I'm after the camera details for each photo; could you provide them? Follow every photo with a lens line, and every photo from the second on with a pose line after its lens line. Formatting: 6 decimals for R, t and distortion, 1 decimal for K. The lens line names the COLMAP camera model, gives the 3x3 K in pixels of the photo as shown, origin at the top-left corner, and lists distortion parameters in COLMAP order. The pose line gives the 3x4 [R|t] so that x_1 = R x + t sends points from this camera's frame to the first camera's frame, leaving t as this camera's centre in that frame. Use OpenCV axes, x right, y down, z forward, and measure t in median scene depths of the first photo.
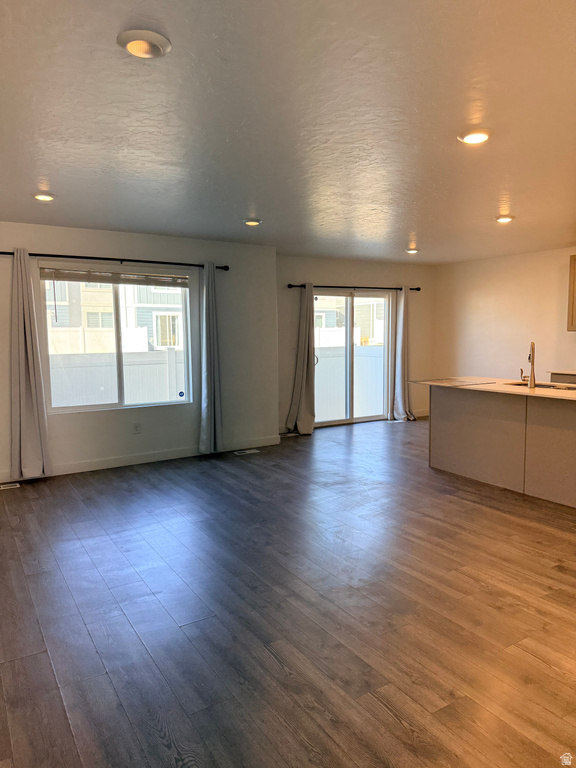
lens RADIAL K [[536.9, 0, 286.0], [0, 536.9, 383.2], [0, 0, 1]] dist [0.039495, -0.043316]
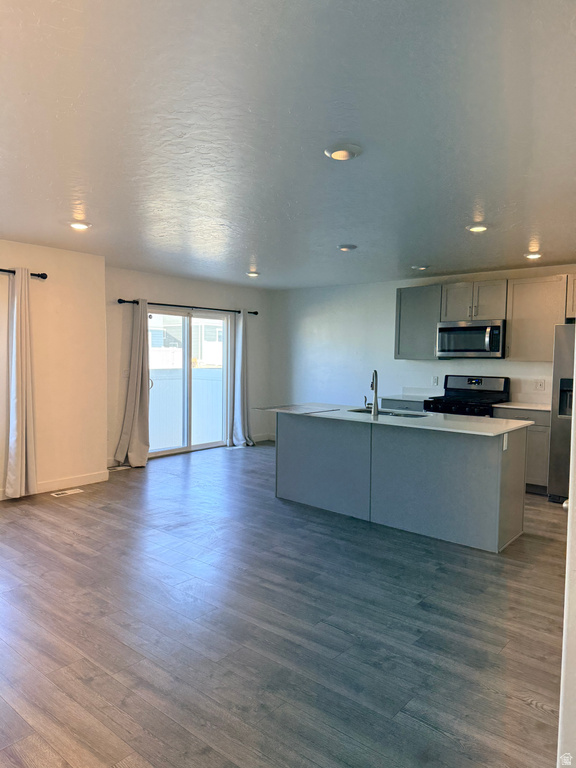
lens RADIAL K [[536.9, 0, 284.4], [0, 536.9, 387.2], [0, 0, 1]] dist [0.039495, -0.043316]
pose [[0.948384, 0.002161, 0.317116, -0.025664], [0.006728, 0.999615, -0.026935, -0.017211], [-0.317052, 0.027678, 0.948004, 0.095750]]
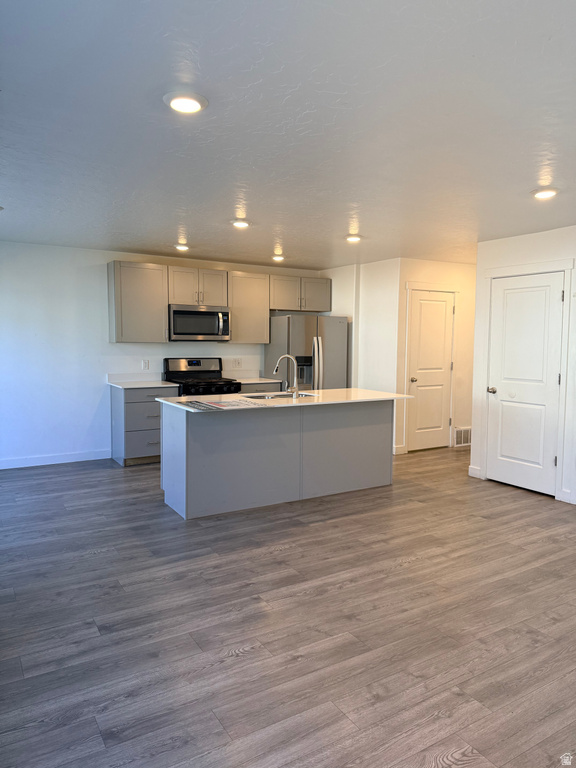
lens RADIAL K [[536.9, 0, 284.4], [0, 536.9, 381.8], [0, 0, 1]] dist [0.039495, -0.043316]
pose [[-0.008619, -0.070032, 0.997508, -0.569899], [0.077868, 0.994468, 0.070491, -0.096828], [-0.996926, 0.078281, -0.003118, 0.993554]]
